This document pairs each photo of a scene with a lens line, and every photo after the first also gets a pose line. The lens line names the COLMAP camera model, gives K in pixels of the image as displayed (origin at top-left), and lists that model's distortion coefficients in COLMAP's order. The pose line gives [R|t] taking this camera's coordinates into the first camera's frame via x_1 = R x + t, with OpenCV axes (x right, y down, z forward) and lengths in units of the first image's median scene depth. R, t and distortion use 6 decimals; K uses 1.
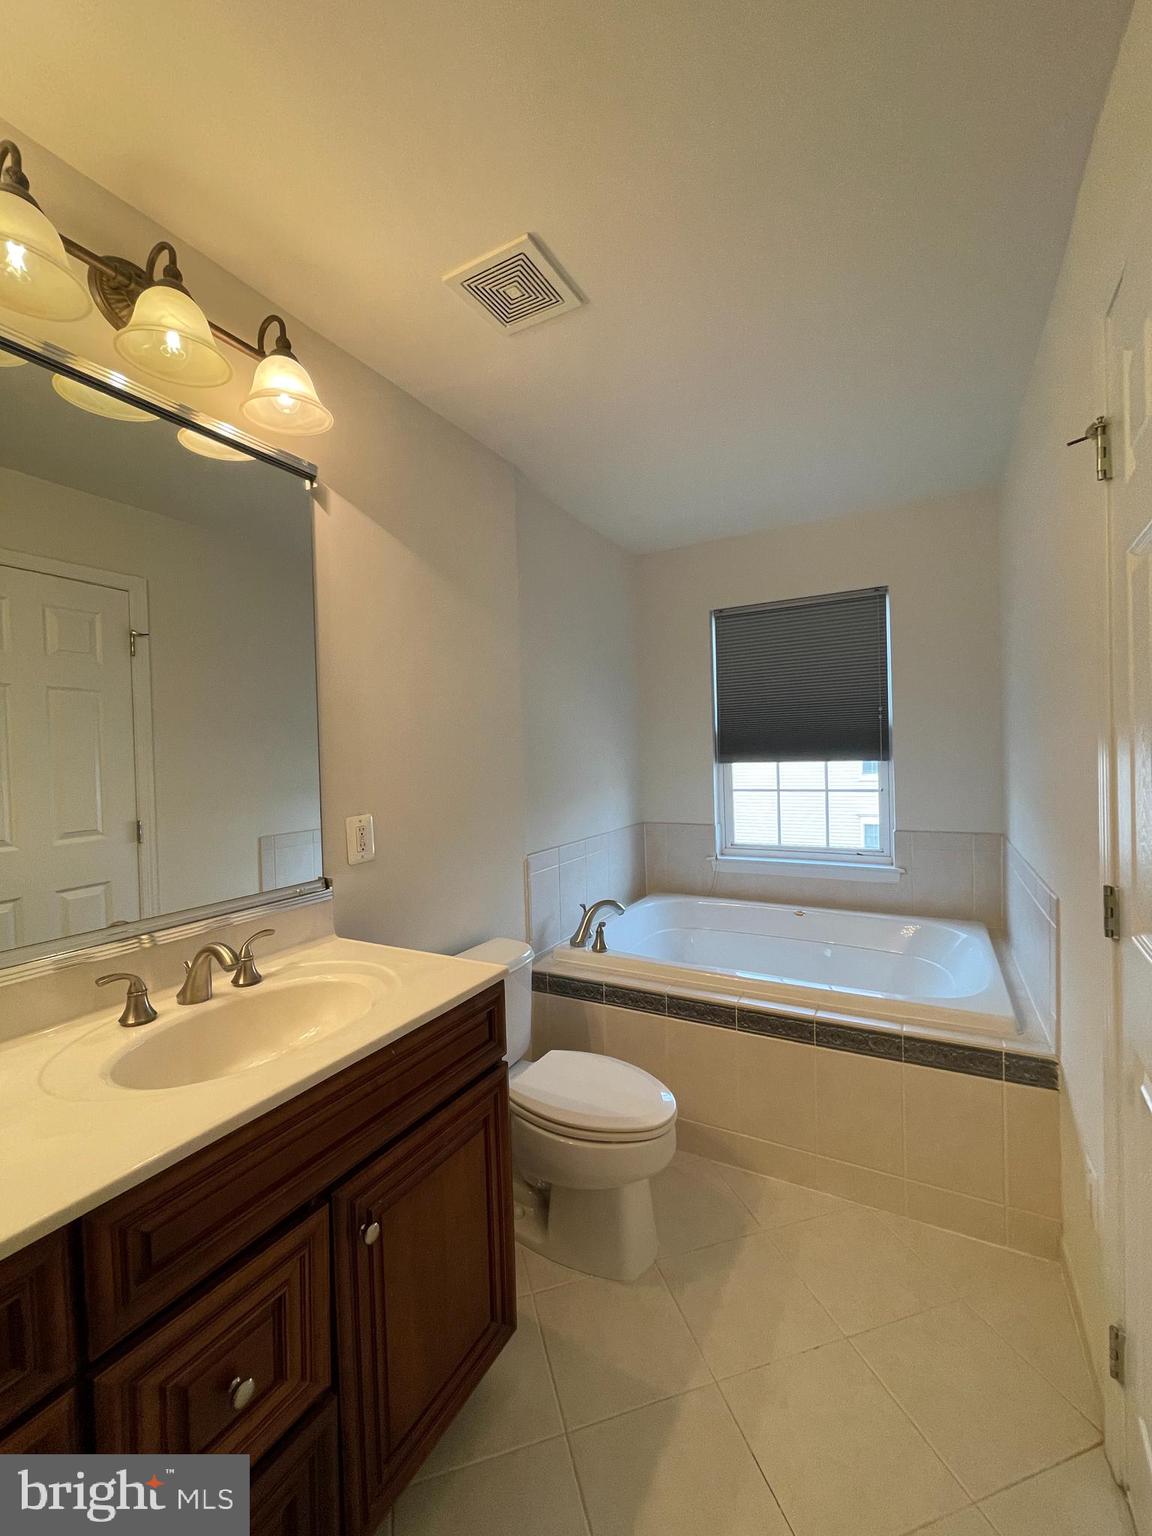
lens RADIAL K [[628.2, 0, 577.5], [0, 628.2, 759.2], [0, 0, 1]] dist [-0.002586, -0.001059]
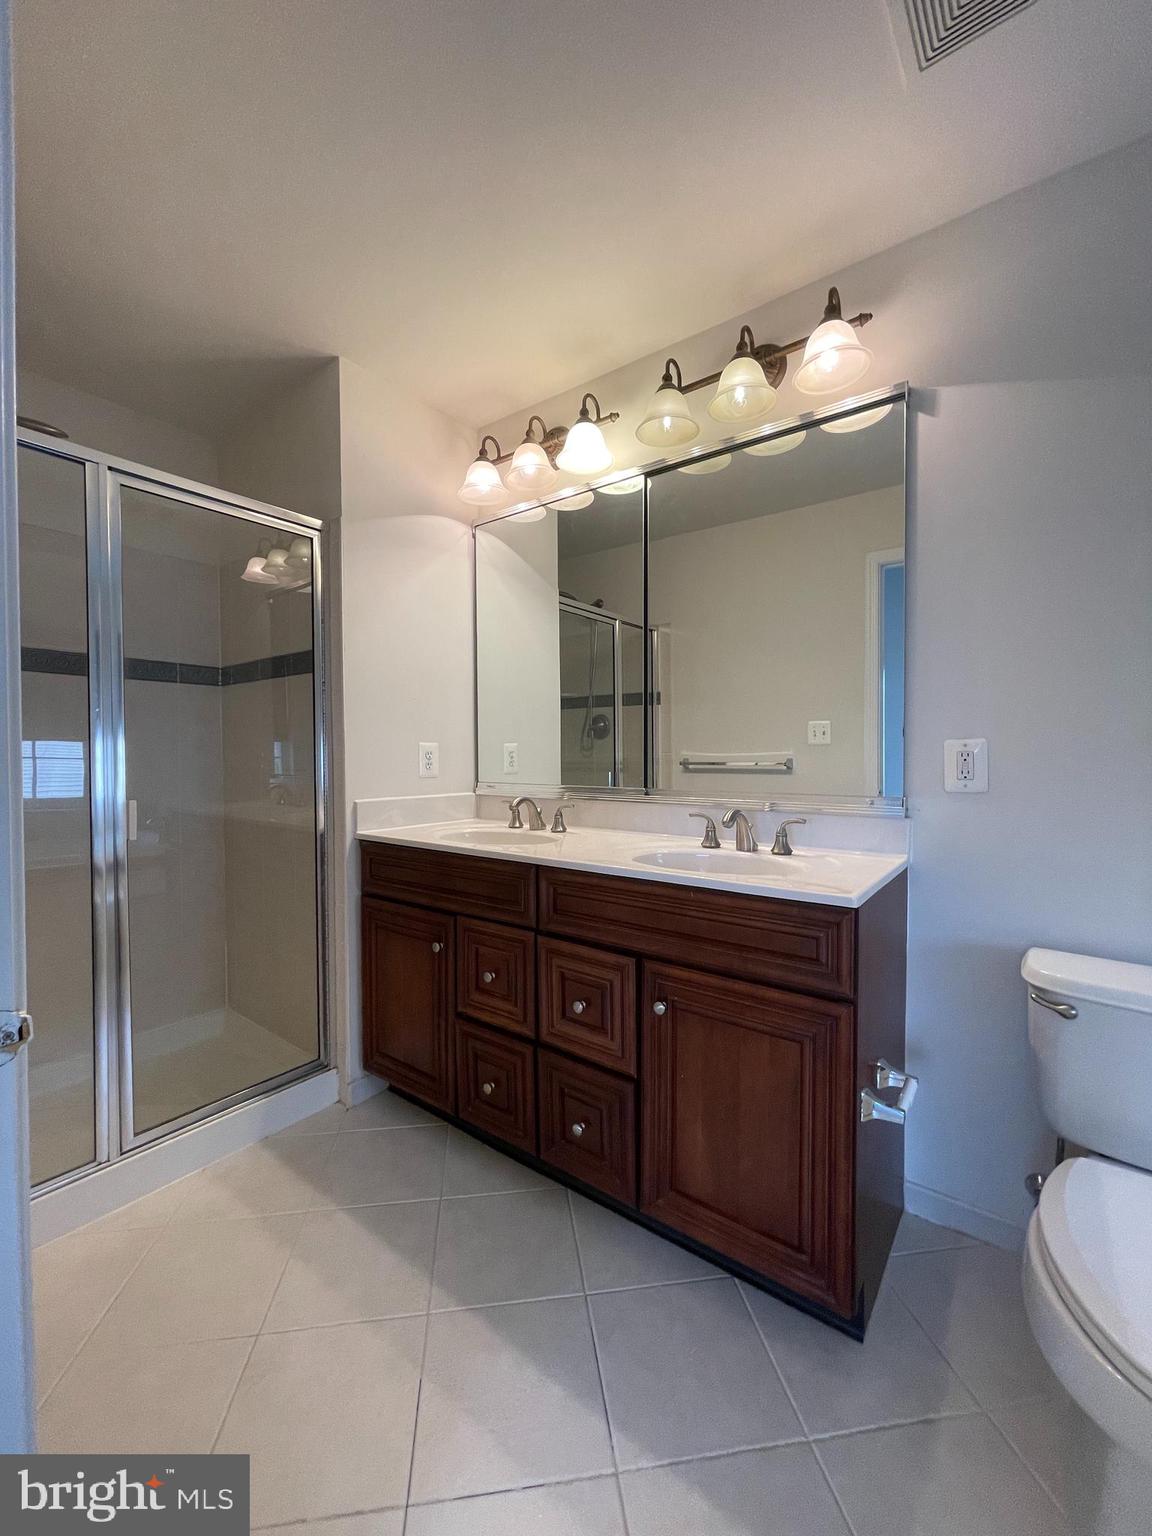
lens RADIAL K [[628.2, 0, 577.9], [0, 628.2, 761.0], [0, 0, 1]] dist [-0.002586, -0.001059]
pose [[-0.148641, 0.042690, -0.987969, 0.784674], [-0.006437, 0.999005, 0.044135, 0.108209], [0.988870, 0.012920, -0.148218, 0.754172]]
